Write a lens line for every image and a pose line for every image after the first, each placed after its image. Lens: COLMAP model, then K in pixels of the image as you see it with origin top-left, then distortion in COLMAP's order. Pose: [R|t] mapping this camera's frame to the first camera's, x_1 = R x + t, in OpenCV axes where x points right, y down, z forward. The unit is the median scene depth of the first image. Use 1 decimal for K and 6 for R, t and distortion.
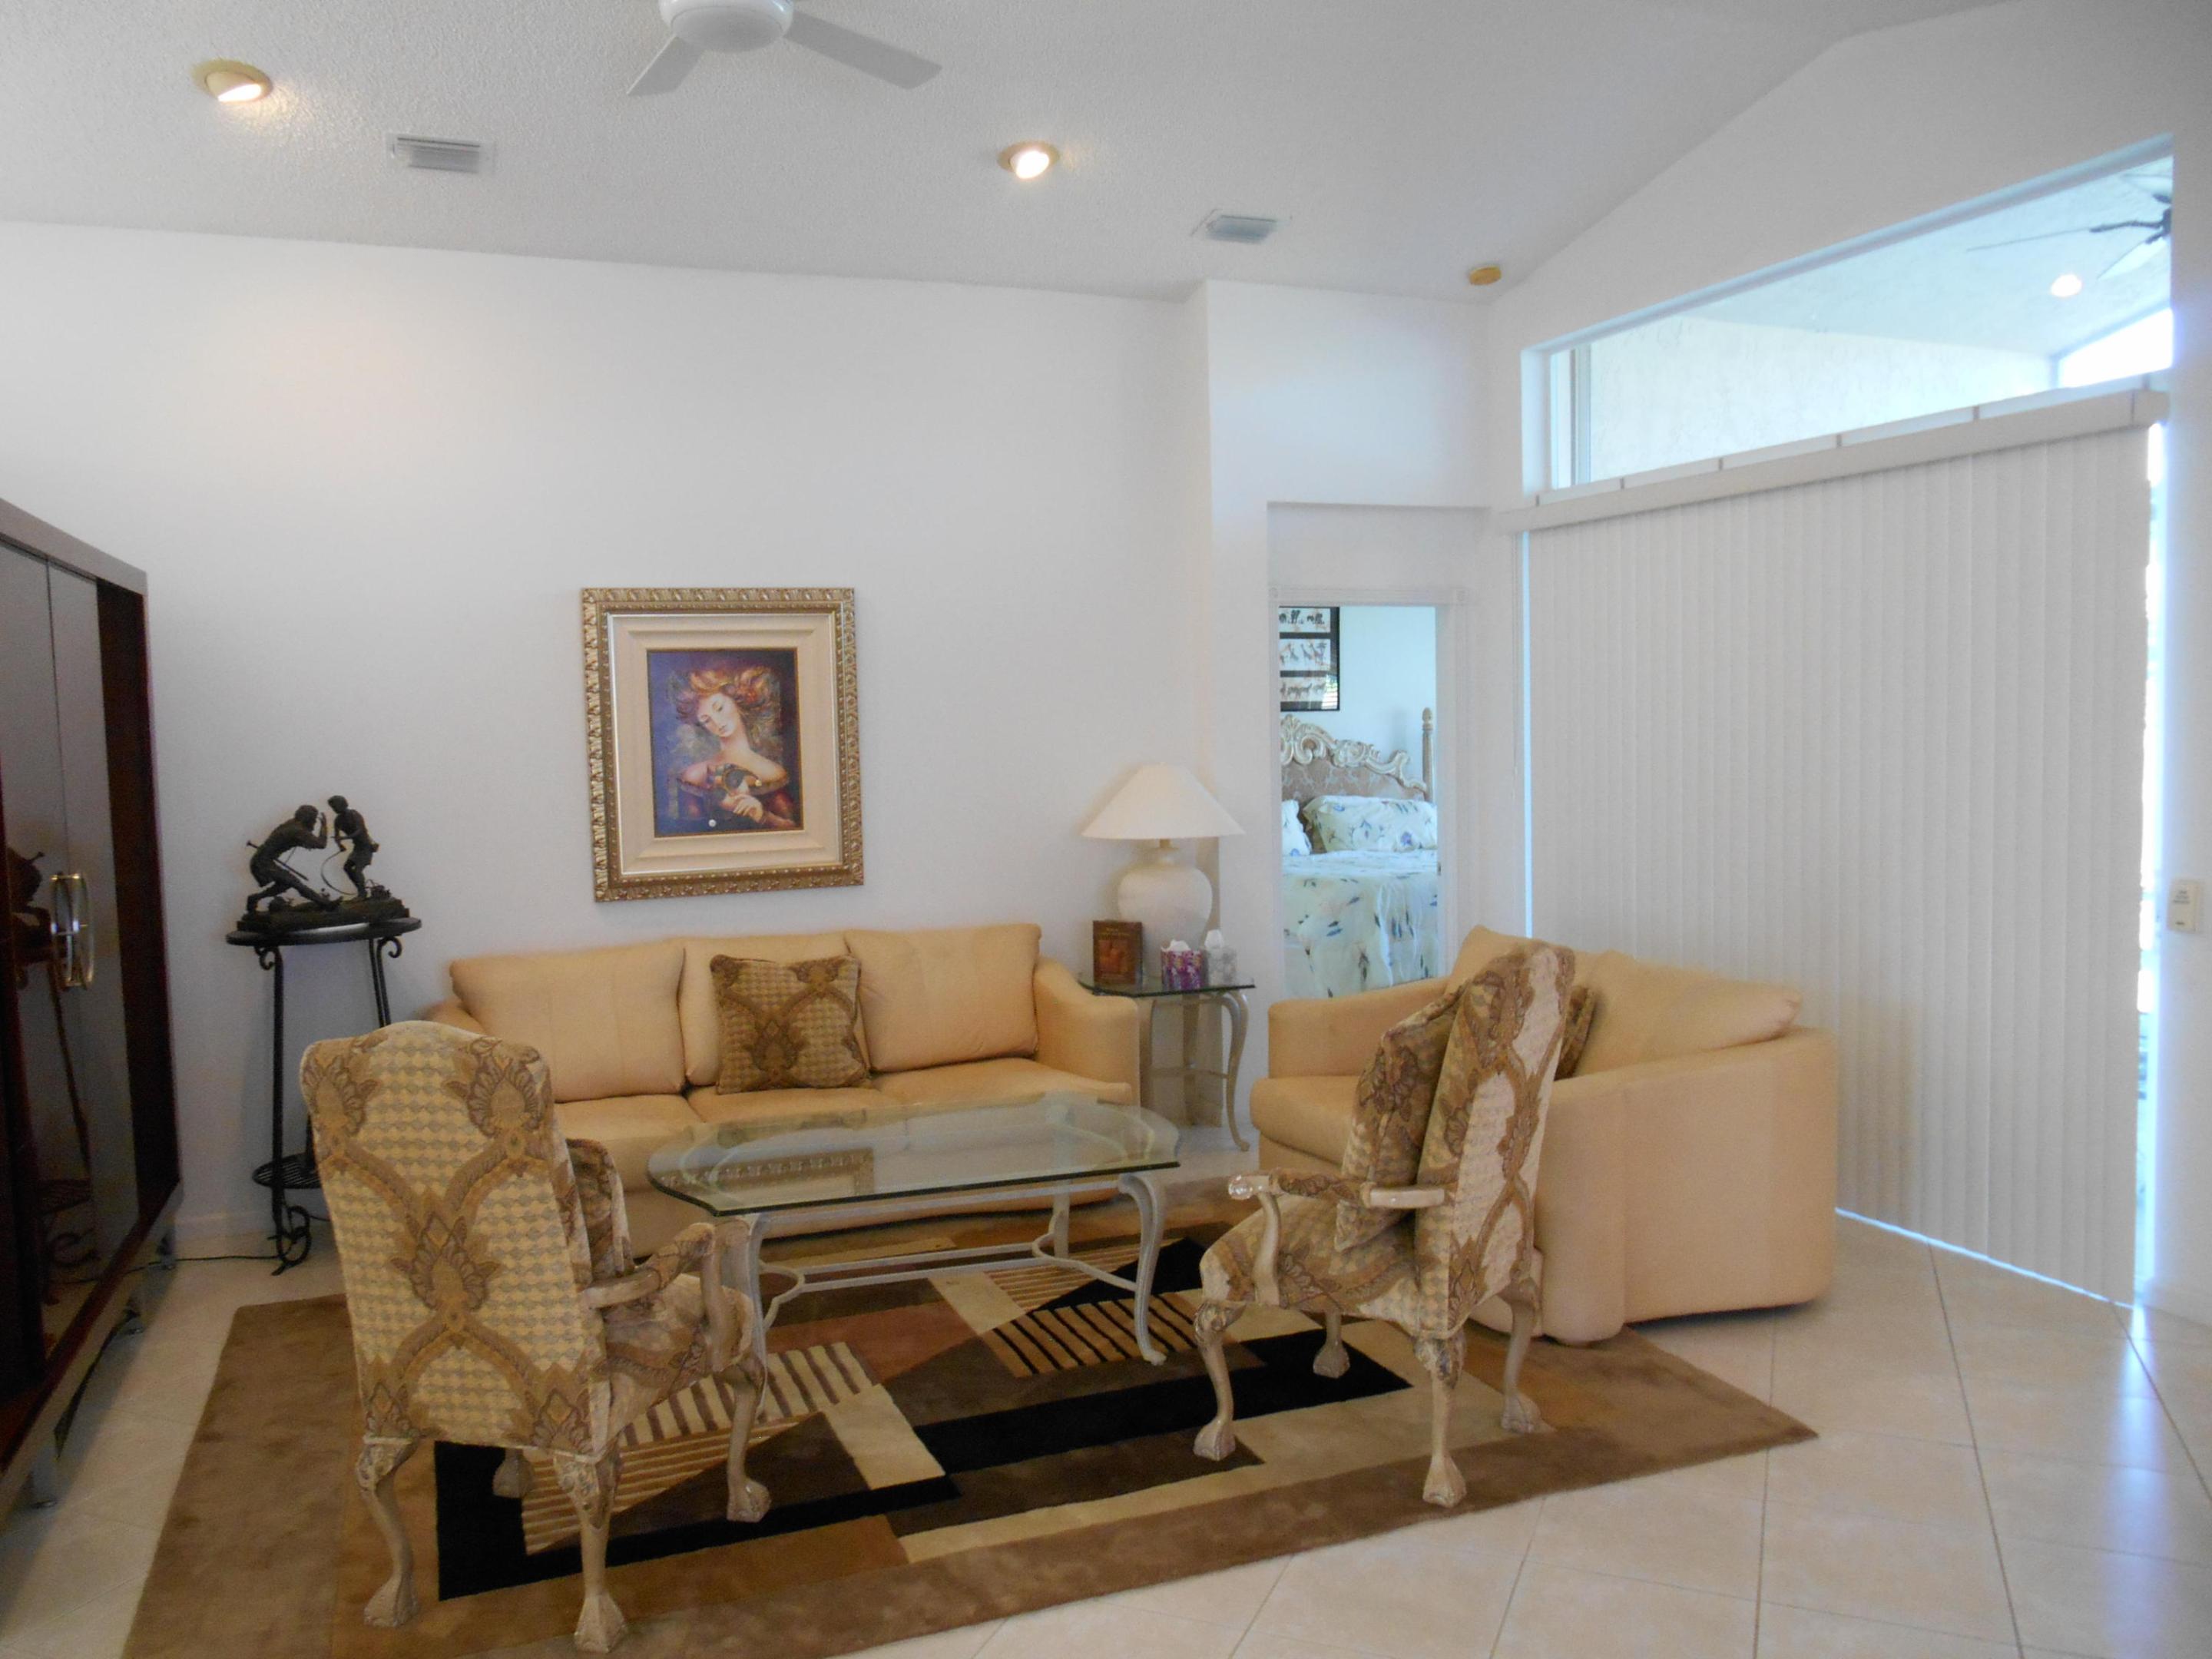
lens RADIAL K [[1698.7, 0, 1103.3], [0, 1698.7, 815.5], [0, 0, 1]] dist [-0.036709, 0.014093]
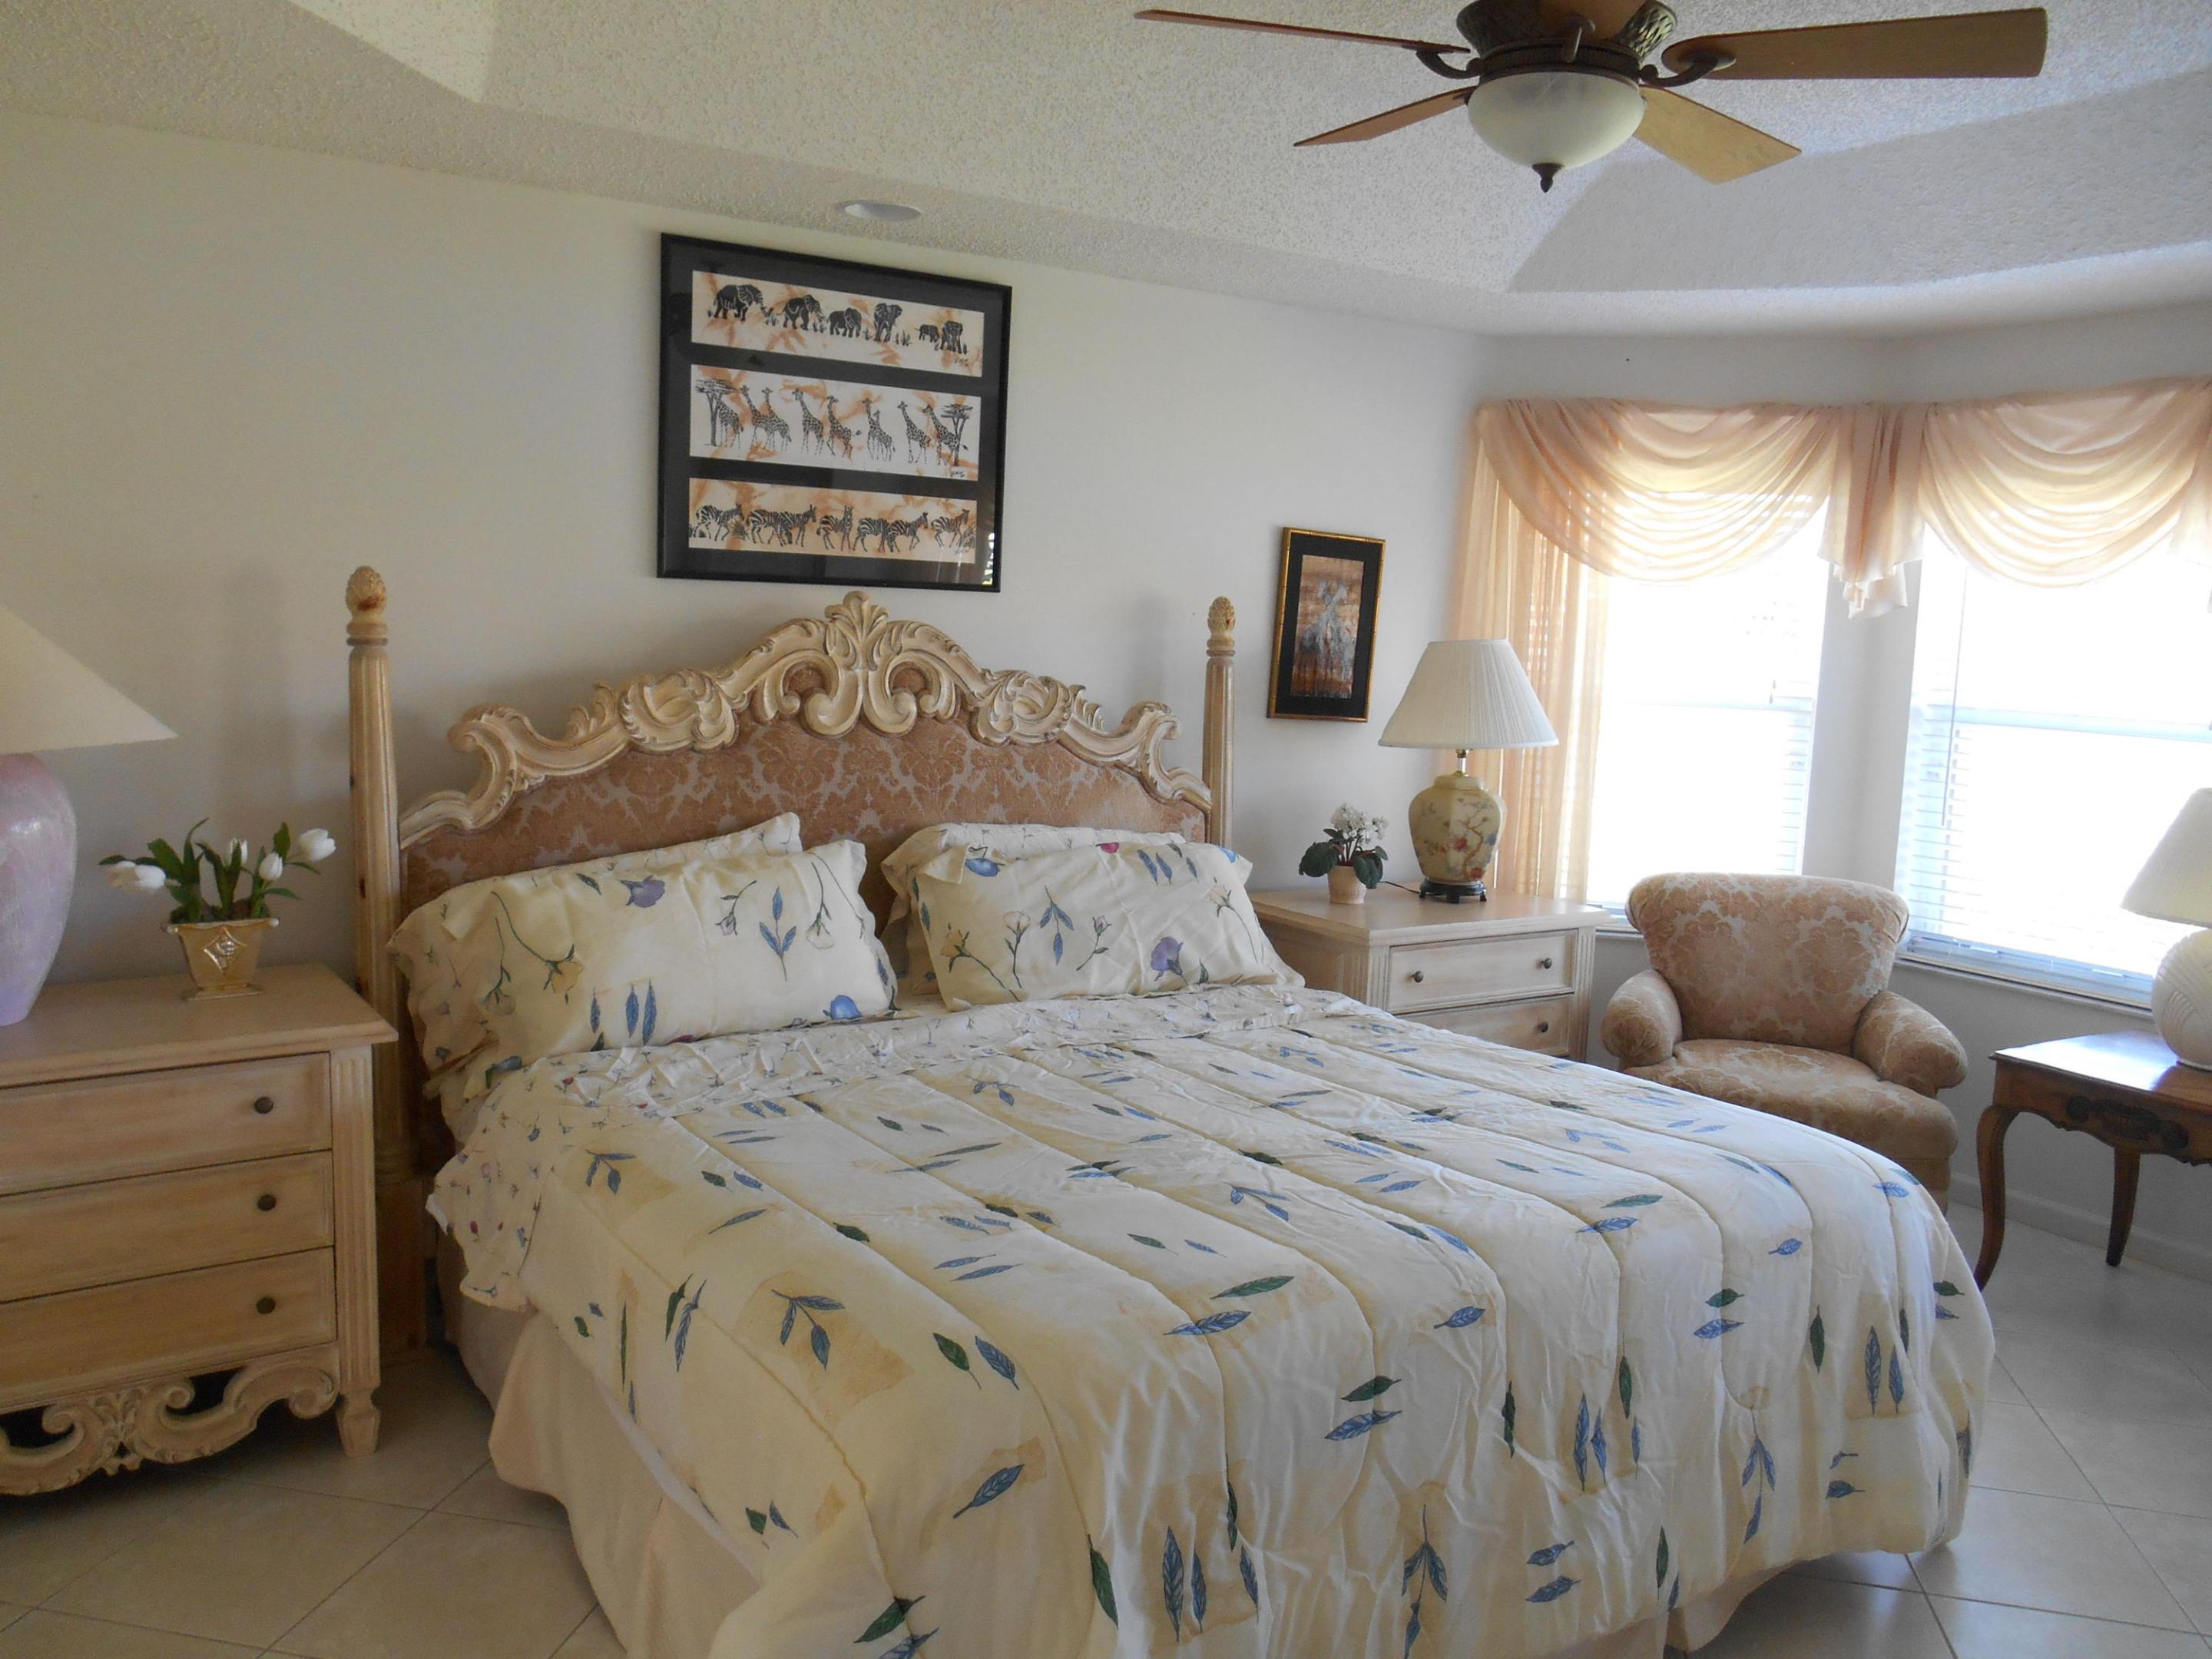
lens RADIAL K [[1698.7, 0, 1103.3], [0, 1698.7, 815.5], [0, 0, 1]] dist [-0.036709, 0.014093]
pose [[0.981892, 0.032517, 0.186630, 0.095257], [-0.042809, 0.997761, 0.051379, -0.033126], [-0.184541, -0.058438, 0.981086, 0.636469]]
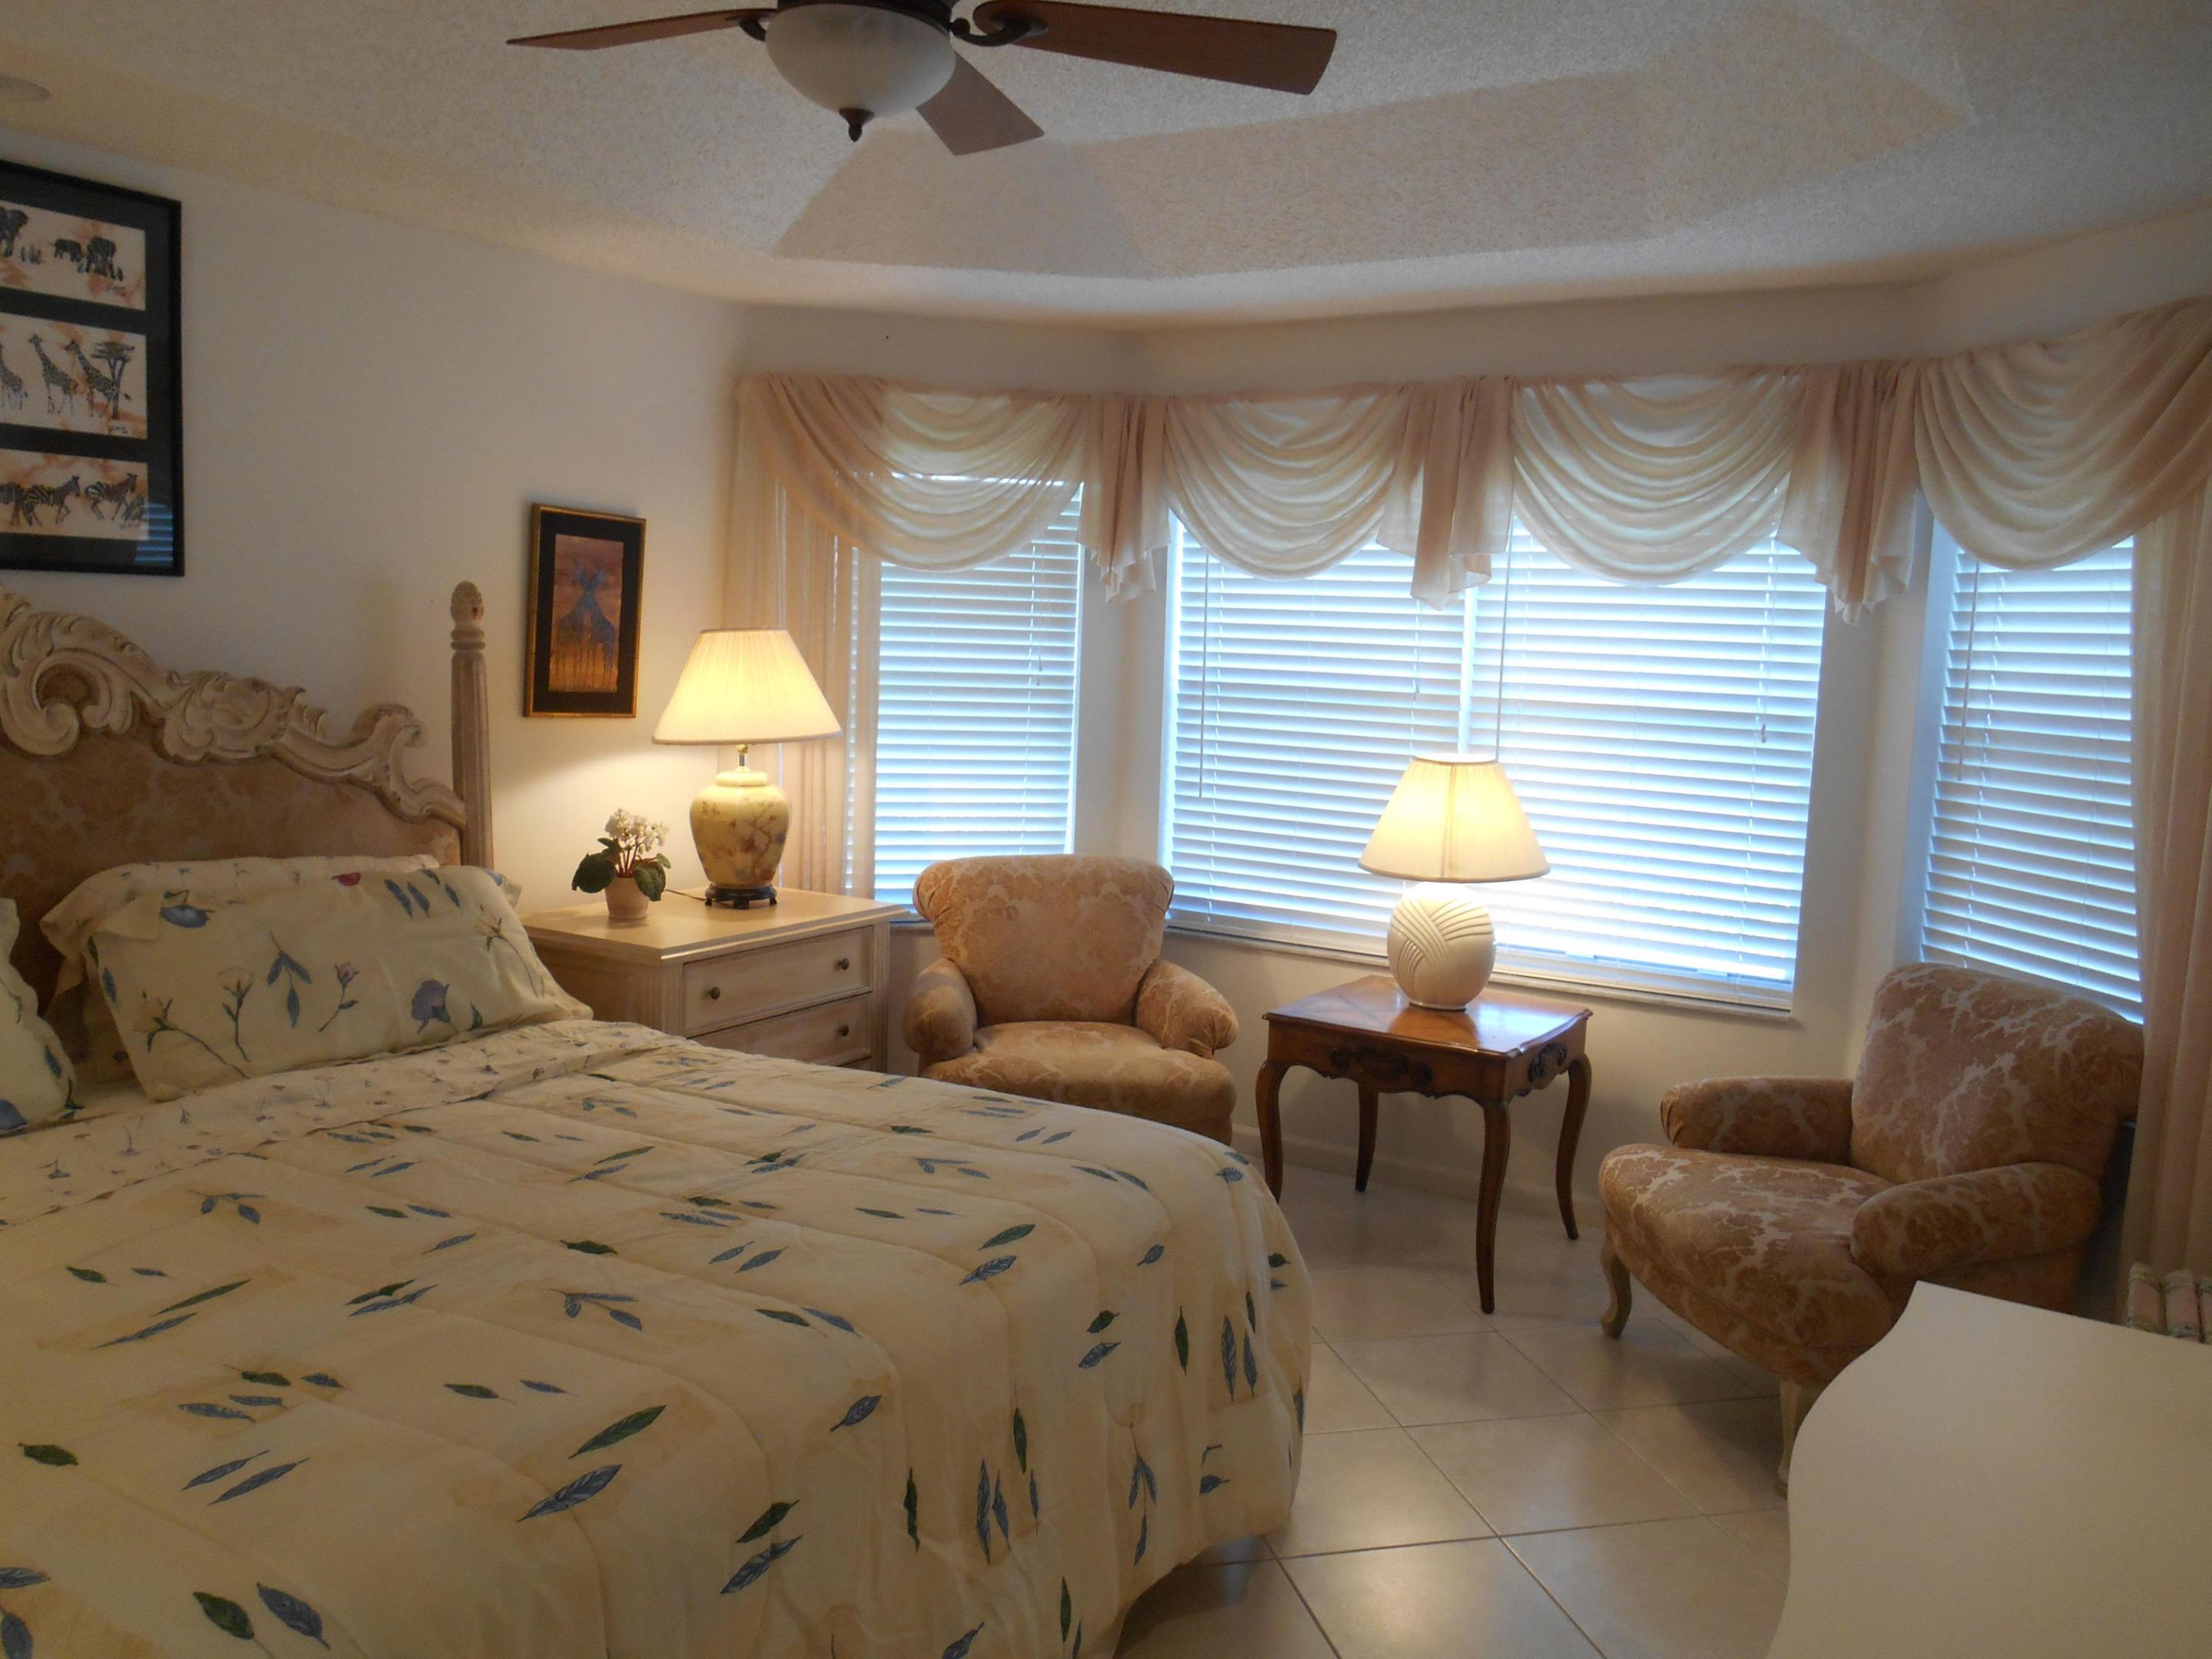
lens RADIAL K [[1698.7, 0, 1103.3], [0, 1698.7, 815.5], [0, 0, 1]] dist [-0.036709, 0.014093]
pose [[0.805163, -0.021521, 0.592662, 0.093820], [-0.011681, 0.998572, 0.052130, -0.036752], [-0.592938, -0.048897, 0.803762, 0.666915]]
